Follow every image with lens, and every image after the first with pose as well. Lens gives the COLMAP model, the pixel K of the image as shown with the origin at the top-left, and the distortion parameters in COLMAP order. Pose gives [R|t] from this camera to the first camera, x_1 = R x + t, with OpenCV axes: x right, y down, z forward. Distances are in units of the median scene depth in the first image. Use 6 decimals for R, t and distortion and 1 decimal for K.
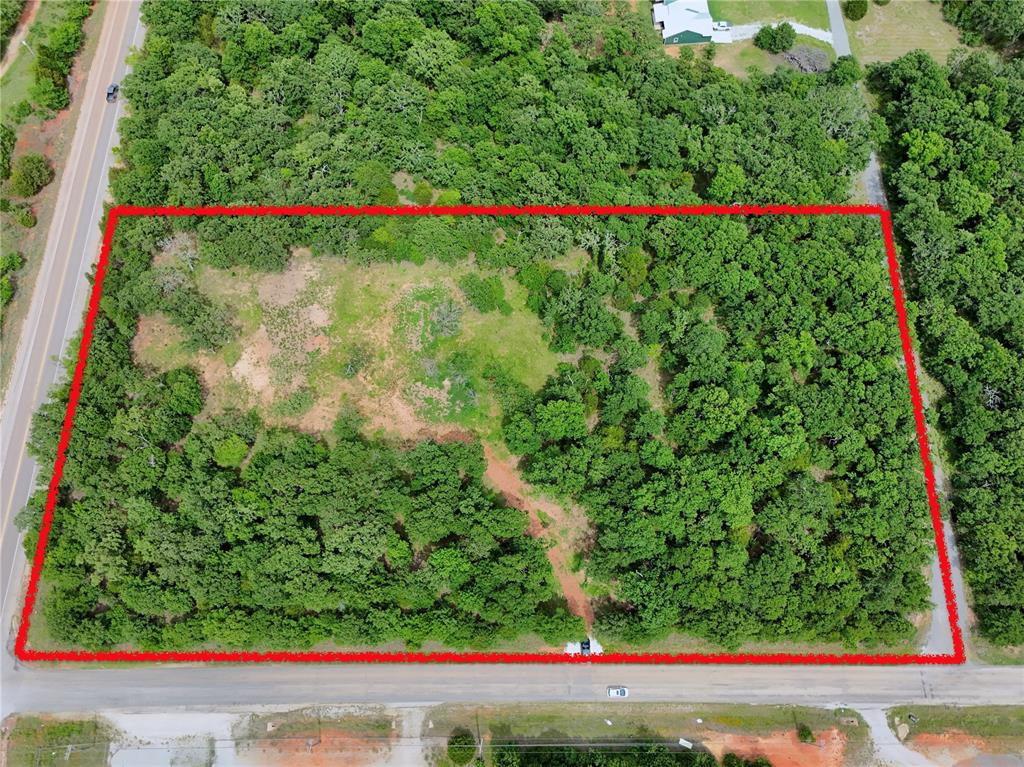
lens RADIAL K [[760.1, 0, 512.0], [0, 760.1, 383.5], [0, 0, 1]] dist [0.052728, -0.040125]
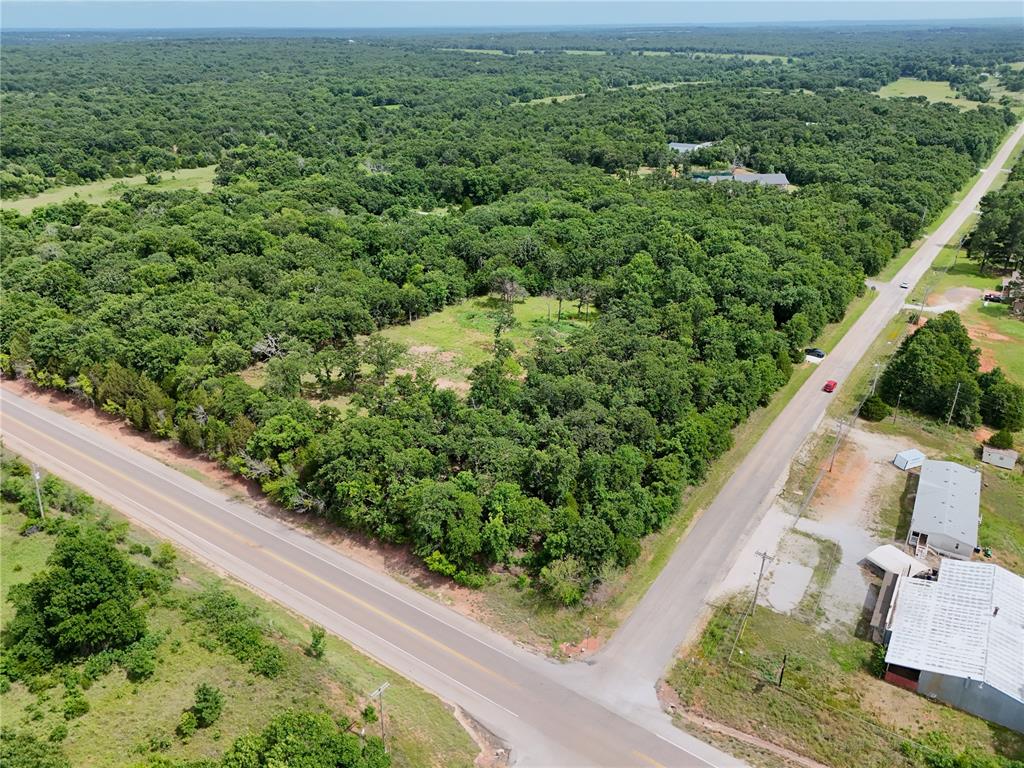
lens RADIAL K [[760.1, 0, 512.0], [0, 760.1, 384.0], [0, 0, 1]] dist [0.052728, -0.040125]
pose [[0.563792, -0.332879, 0.755864, -1.116017], [0.769538, 0.544052, -0.334393, 0.418913], [-0.299917, 0.770194, 0.562895, 0.508993]]
